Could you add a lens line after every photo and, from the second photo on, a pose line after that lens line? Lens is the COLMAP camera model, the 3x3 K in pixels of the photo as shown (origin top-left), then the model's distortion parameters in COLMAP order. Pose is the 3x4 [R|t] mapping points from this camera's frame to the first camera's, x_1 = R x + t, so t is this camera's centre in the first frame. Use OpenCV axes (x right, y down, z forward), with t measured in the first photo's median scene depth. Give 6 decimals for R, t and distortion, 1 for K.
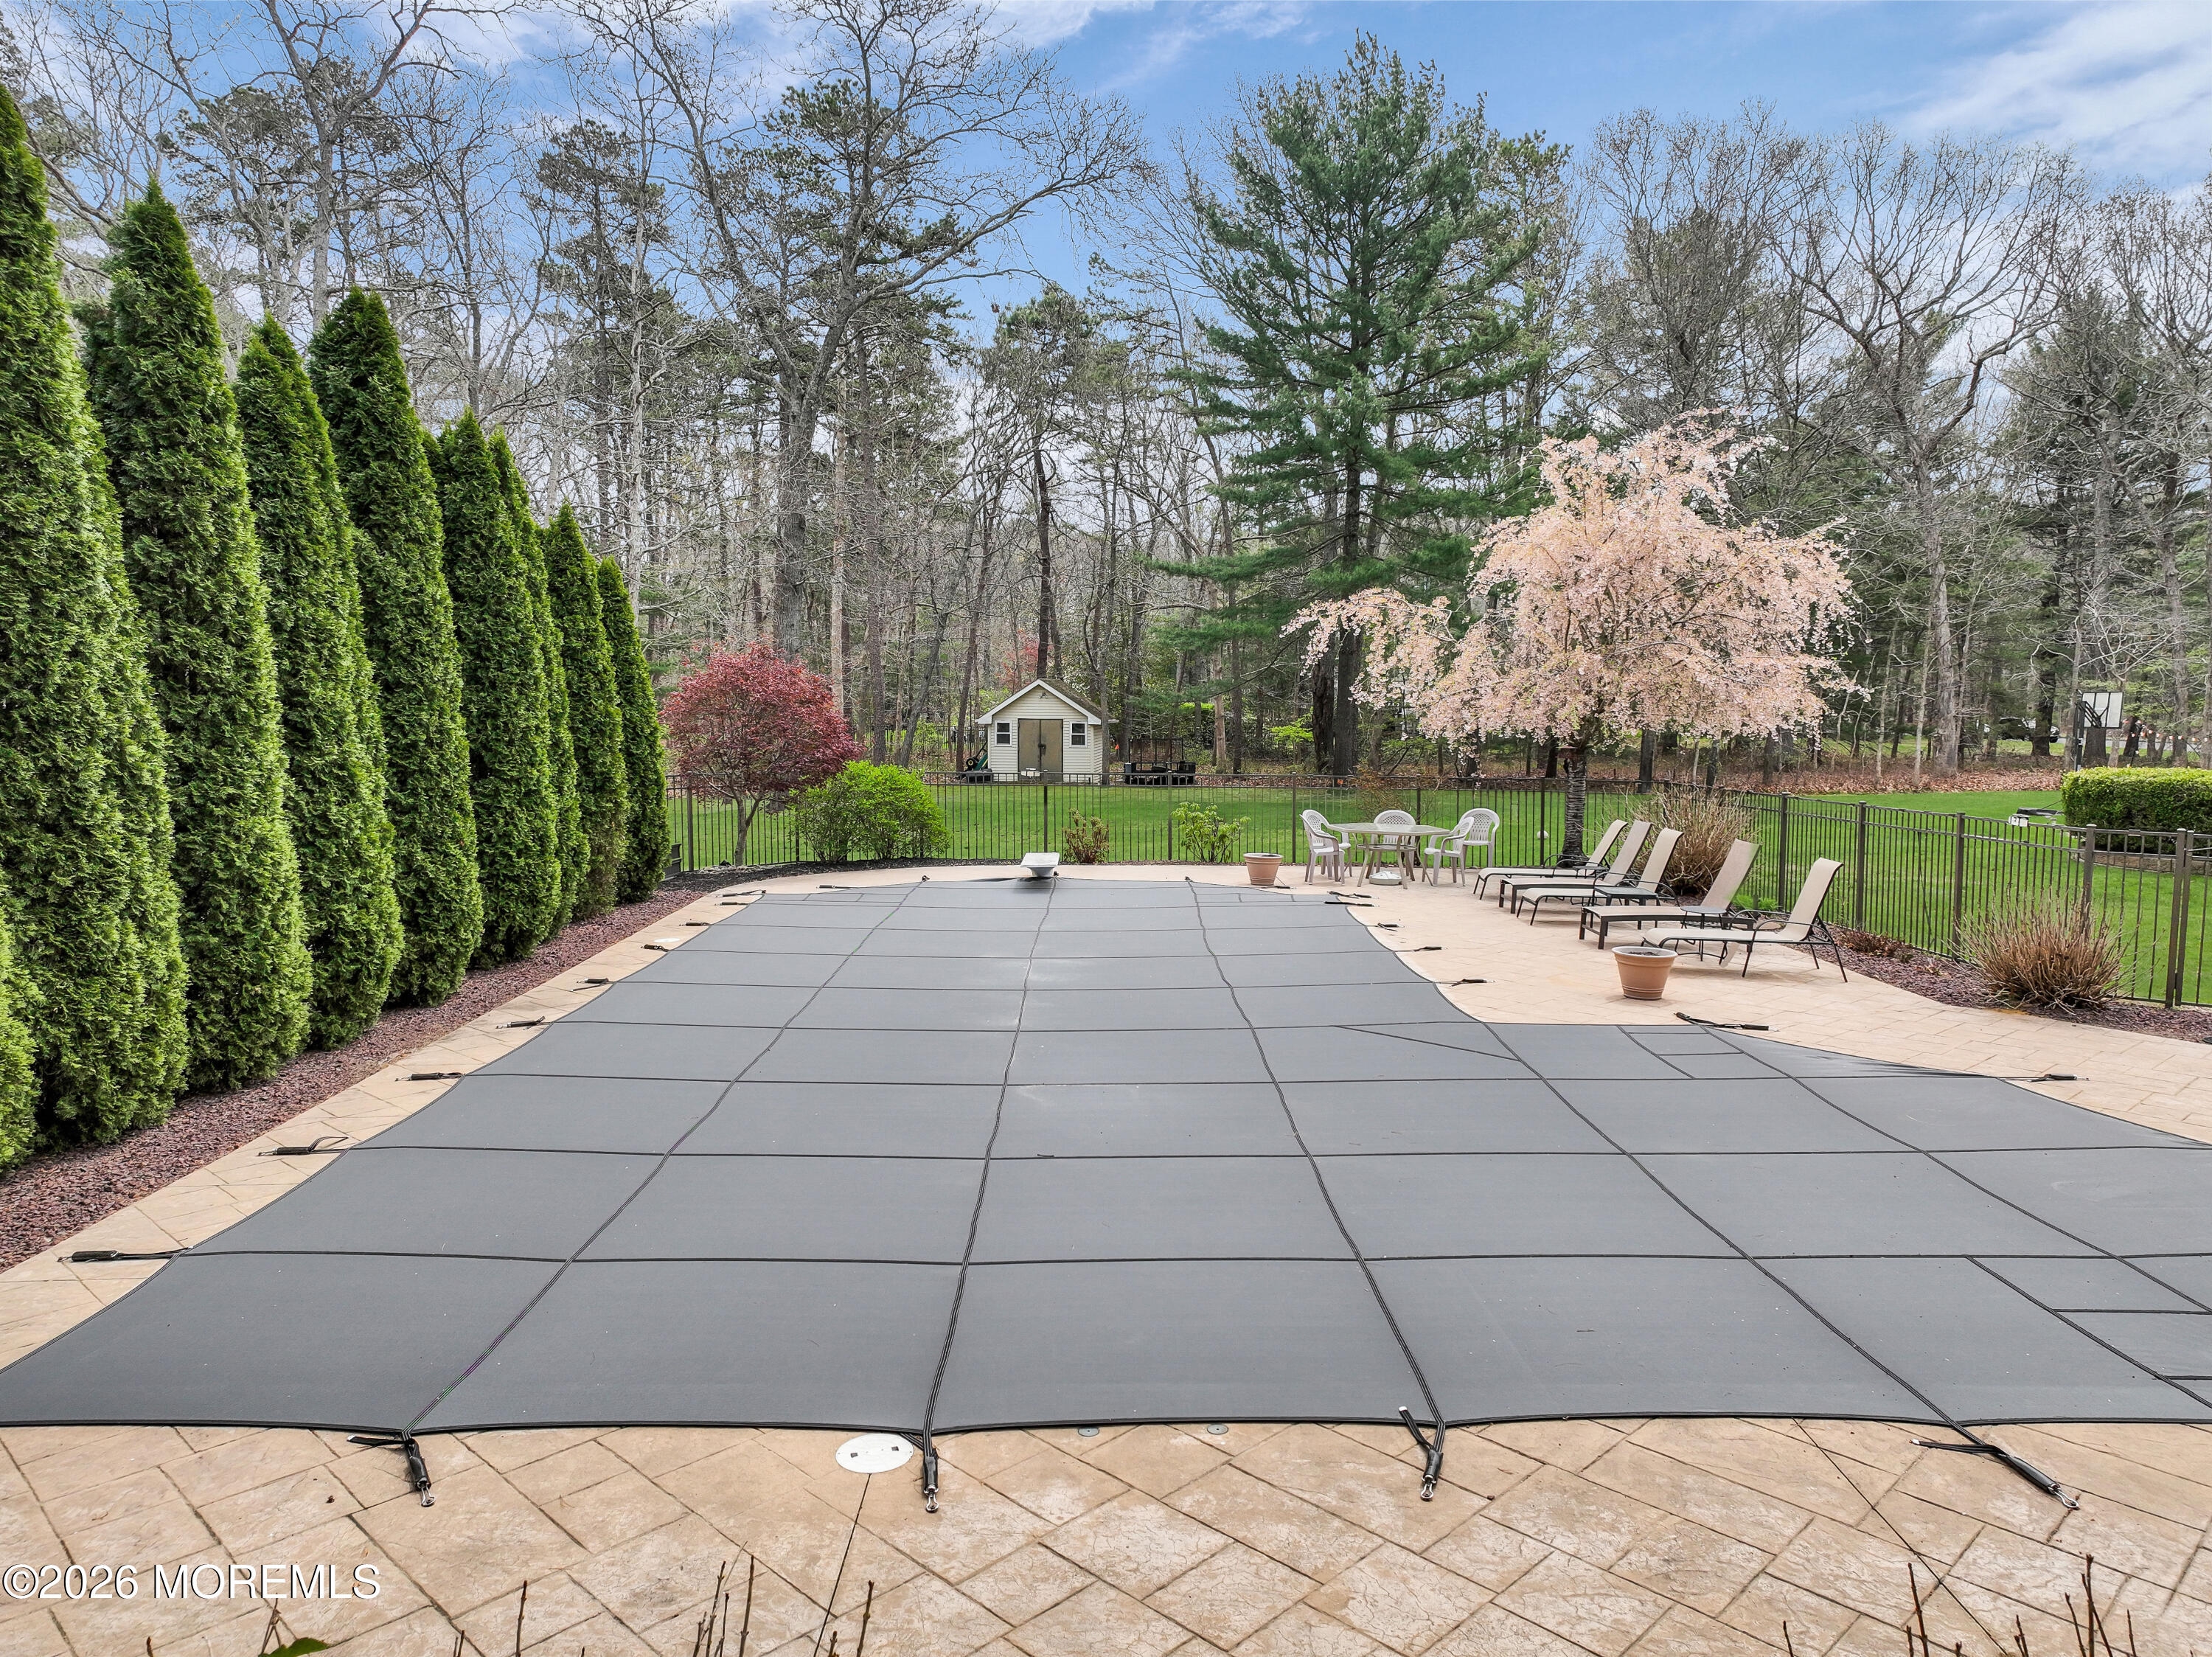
lens RADIAL K [[1554.2, 0, 1106.0], [0, 1554.2, 828.5], [0, 0, 1]] dist [-0.004986, 0.029540]
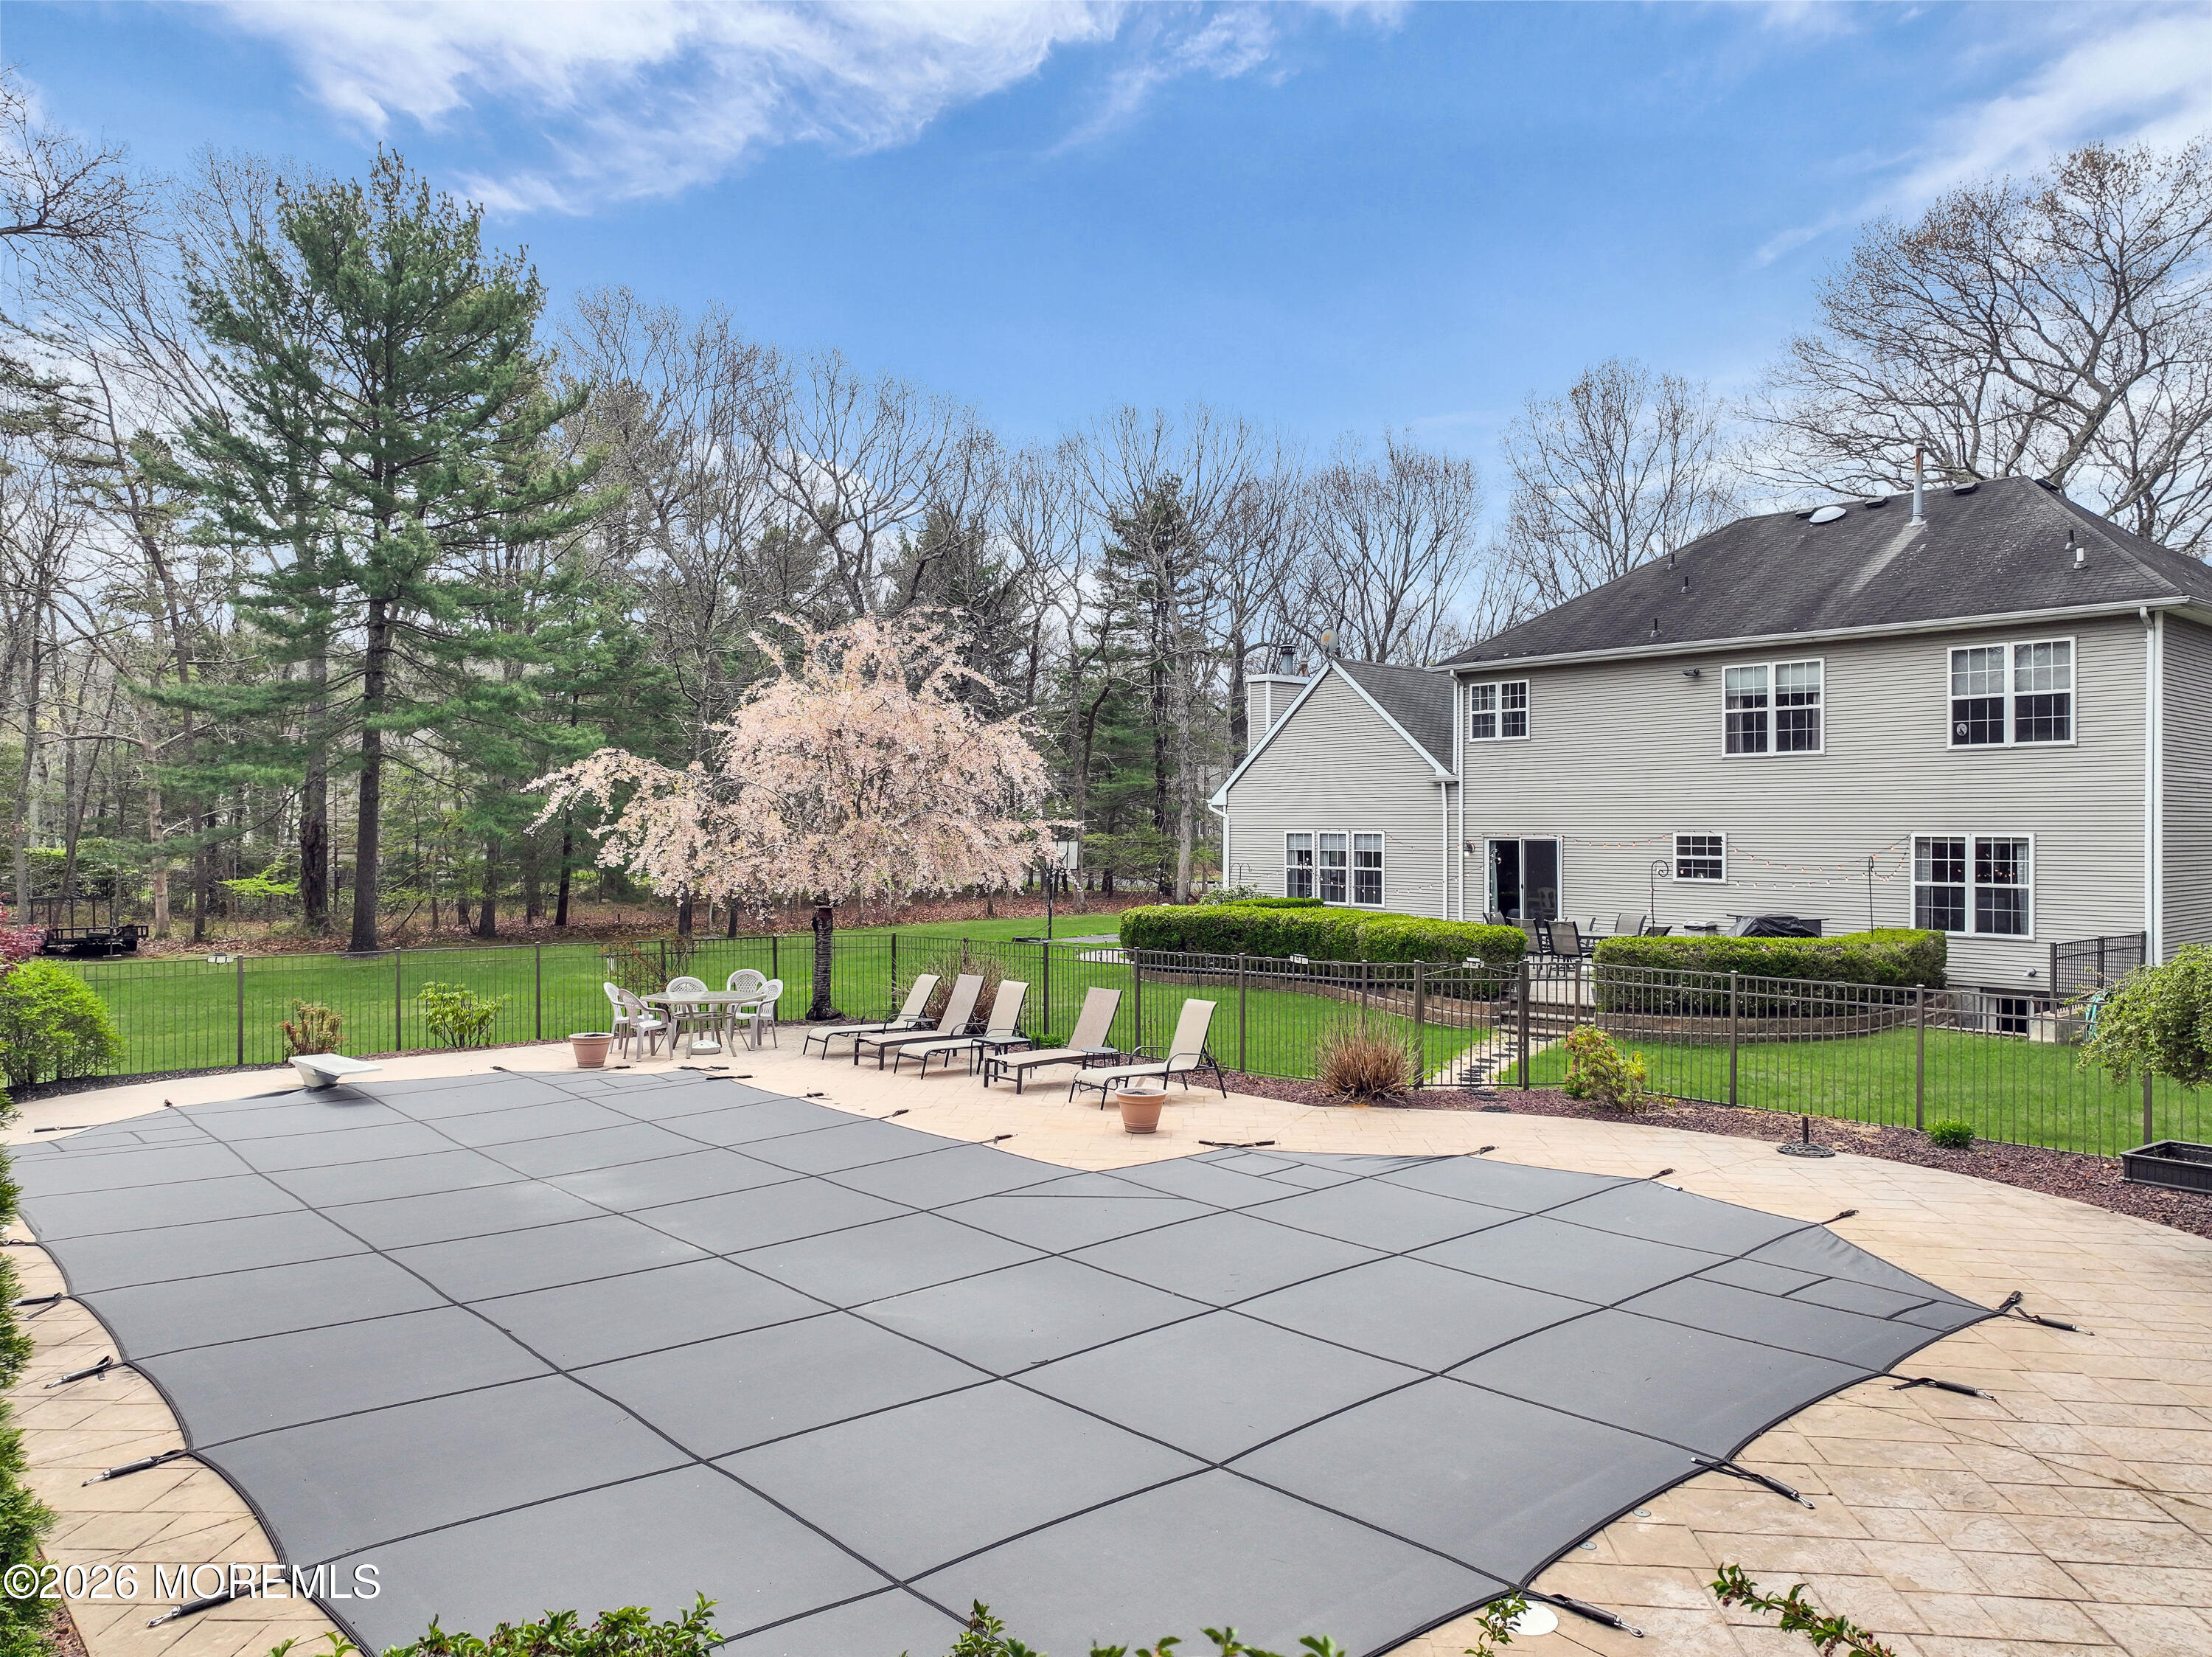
lens RADIAL K [[1554.2, 0, 1106.0], [0, 1554.2, 828.5], [0, 0, 1]] dist [-0.004986, 0.029540]
pose [[0.752051, -0.001864, 0.659102, -1.089245], [0.057915, 0.996315, -0.063265, -0.112000], [-0.656555, 0.085750, 0.749388, 0.292665]]
